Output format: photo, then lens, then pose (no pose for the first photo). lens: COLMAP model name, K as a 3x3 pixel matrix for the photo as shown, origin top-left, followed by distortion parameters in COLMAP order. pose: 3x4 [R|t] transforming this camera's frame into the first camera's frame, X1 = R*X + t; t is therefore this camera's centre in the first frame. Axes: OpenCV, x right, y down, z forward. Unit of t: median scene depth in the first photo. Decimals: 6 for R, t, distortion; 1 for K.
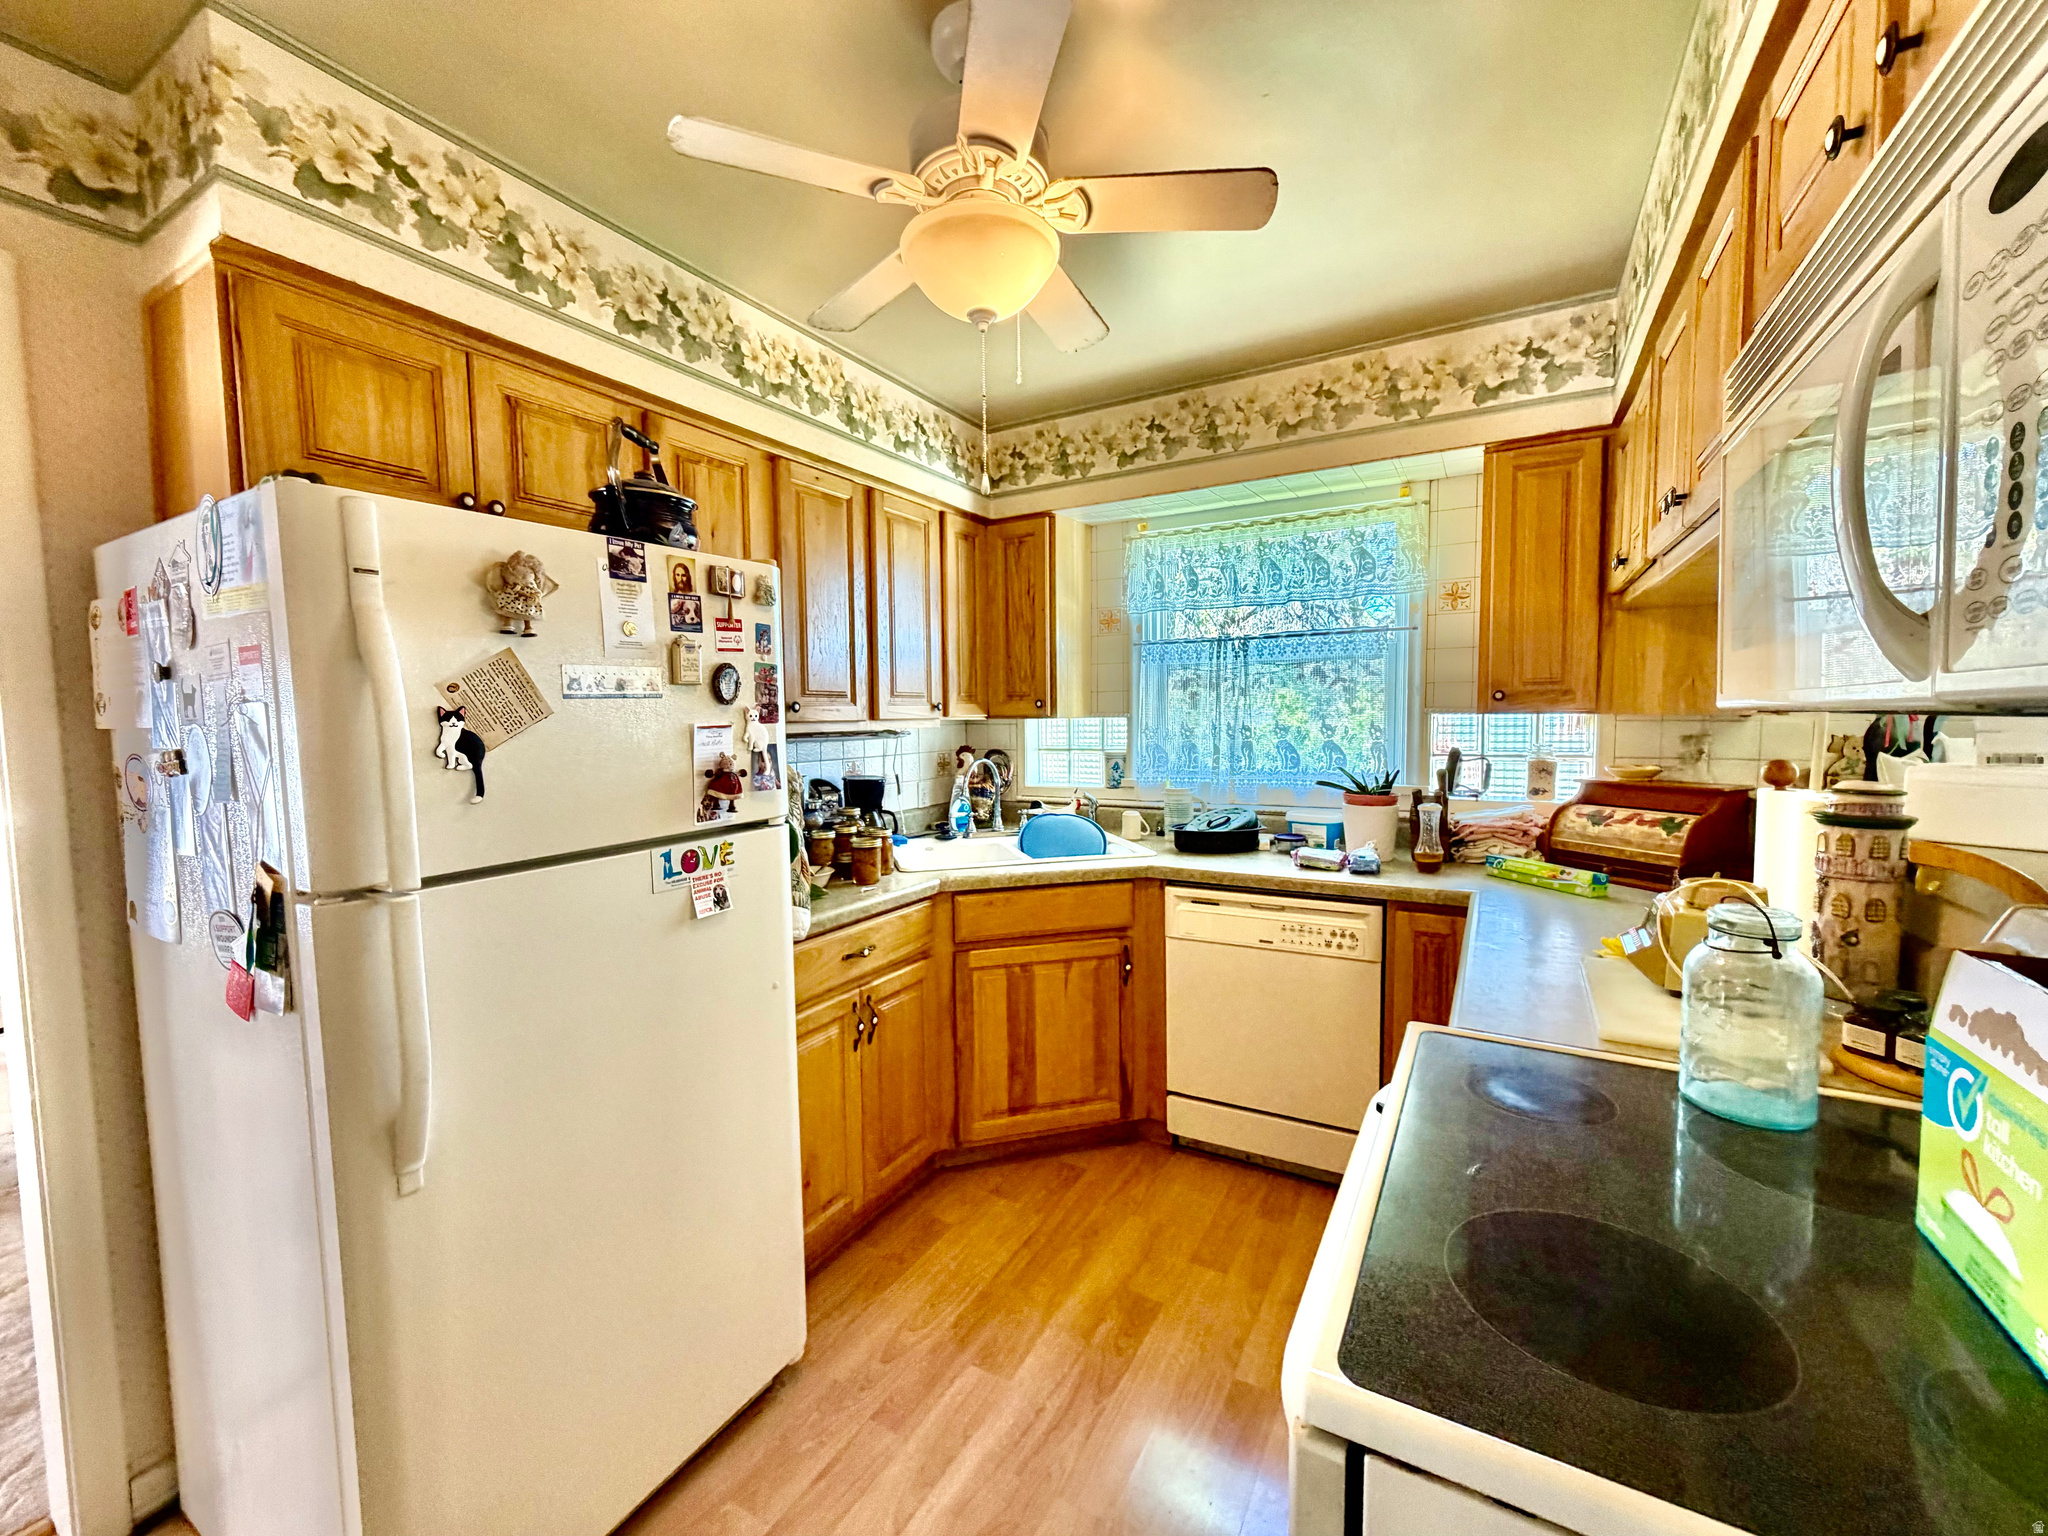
lens RADIAL K [[821.2, 0, 1026.1], [0, 821.2, 765.9], [0, 0, 1]] dist [0.003791, -0.000369]
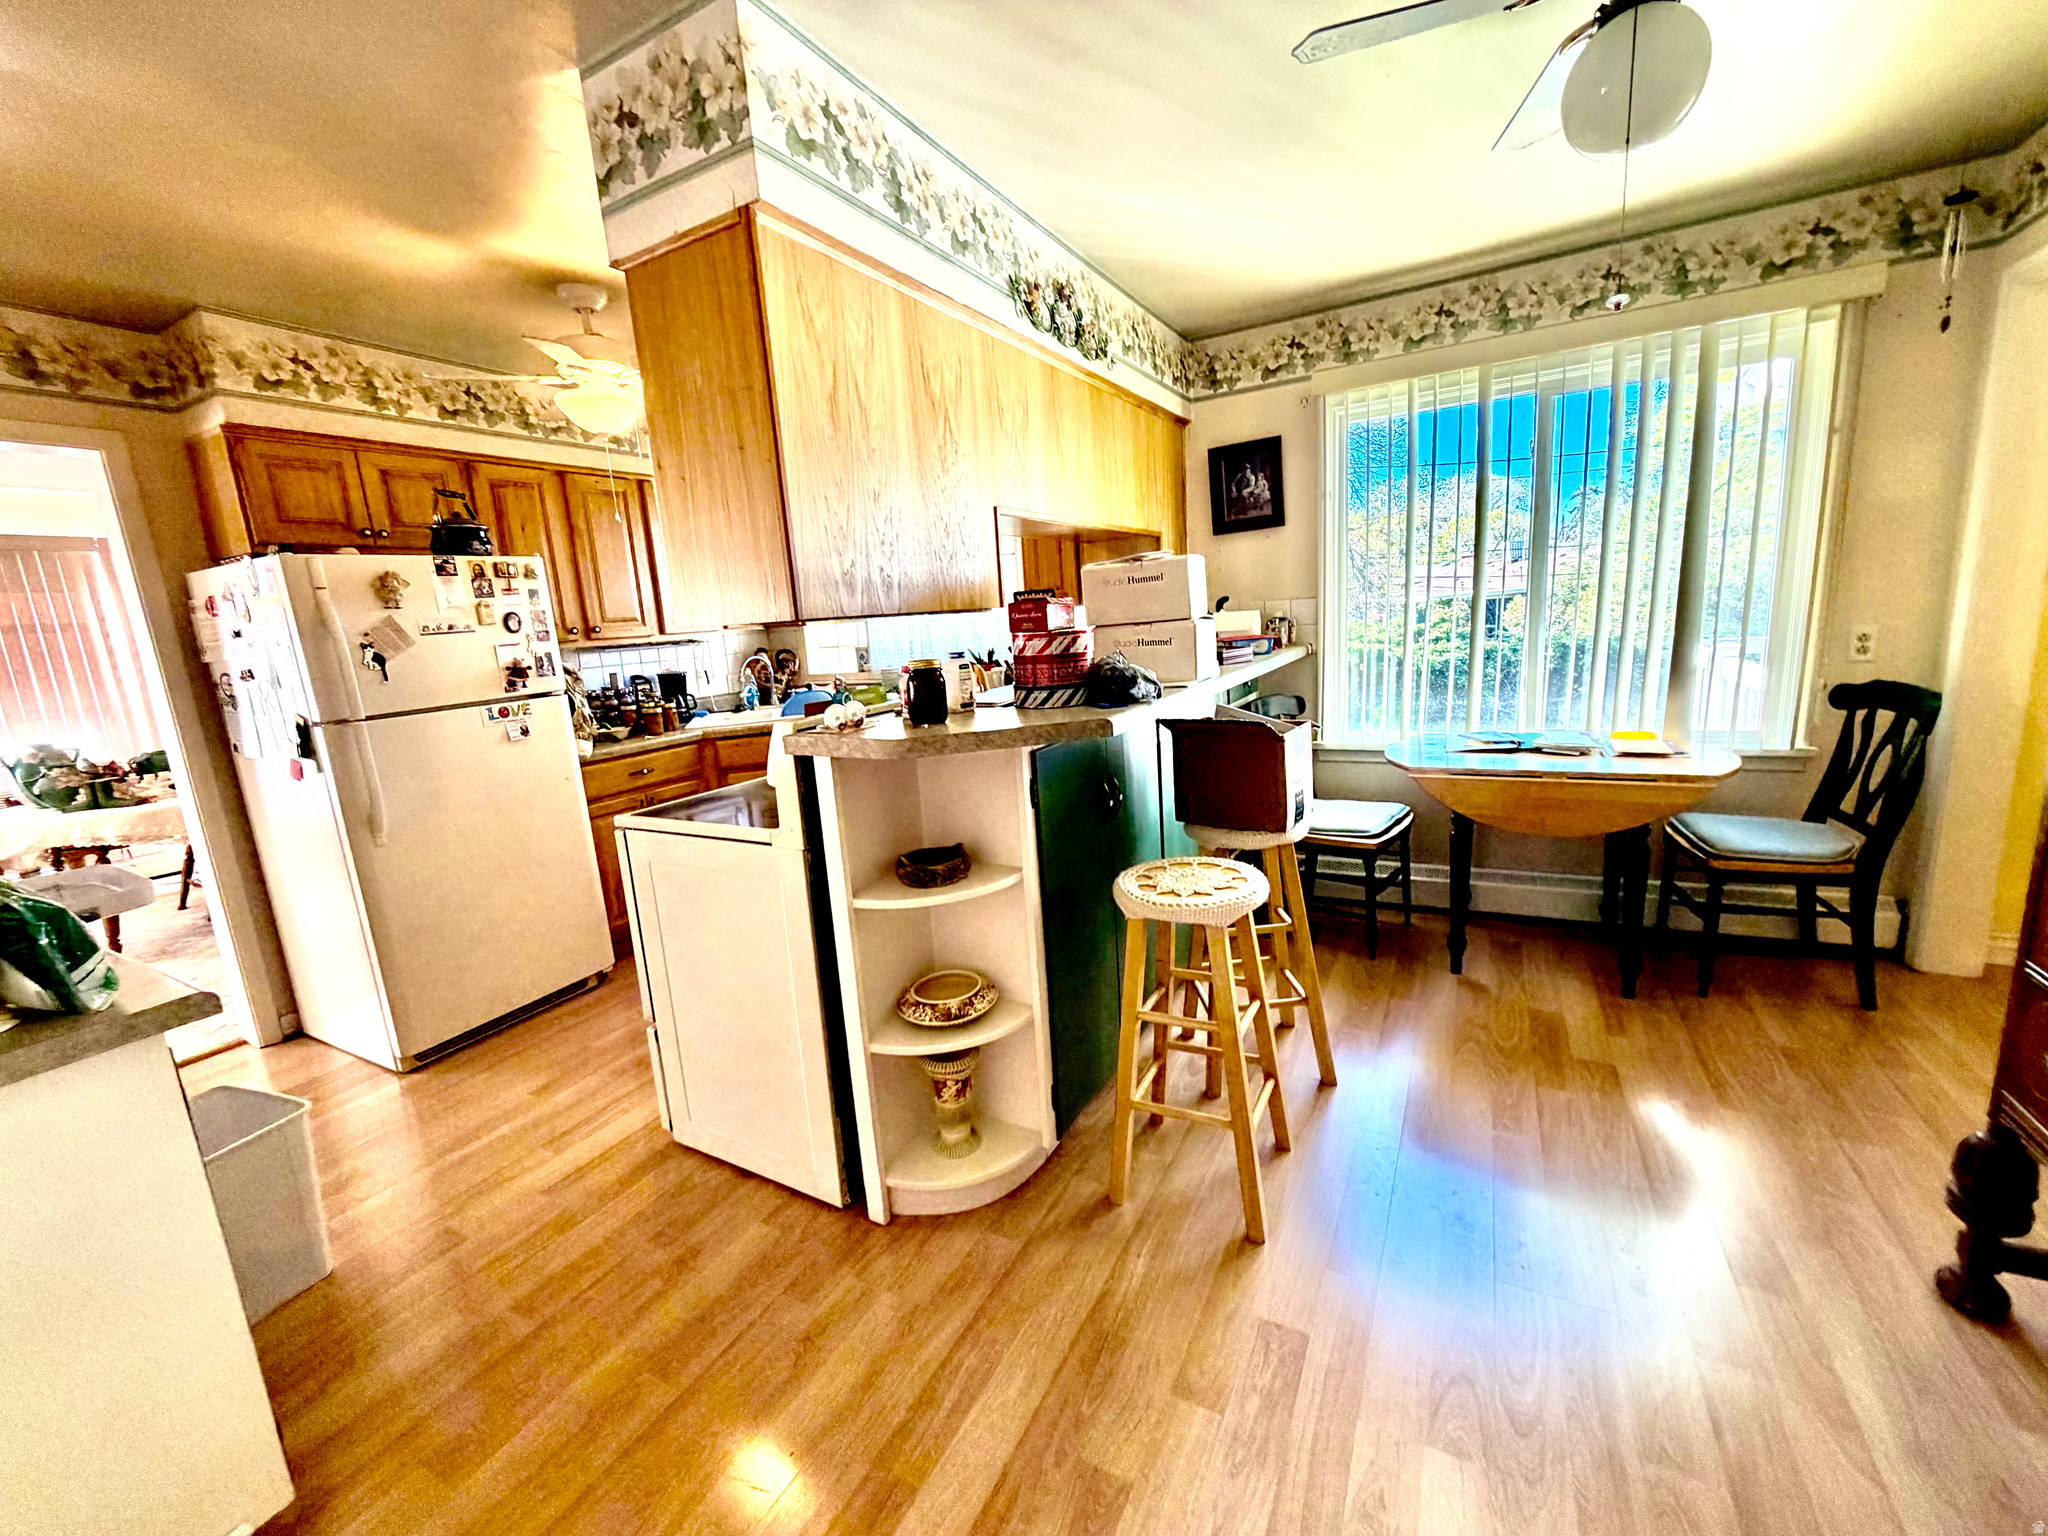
lens RADIAL K [[821.2, 0, 1023.3], [0, 821.2, 767.9], [0, 0, 1]] dist [0.003791, -0.000369]
pose [[0.998233, -0.059101, 0.006144, 0.842119], [0.057897, 0.990696, 0.123163, 0.075411], [-0.013365, -0.122589, 0.992367, -1.037748]]
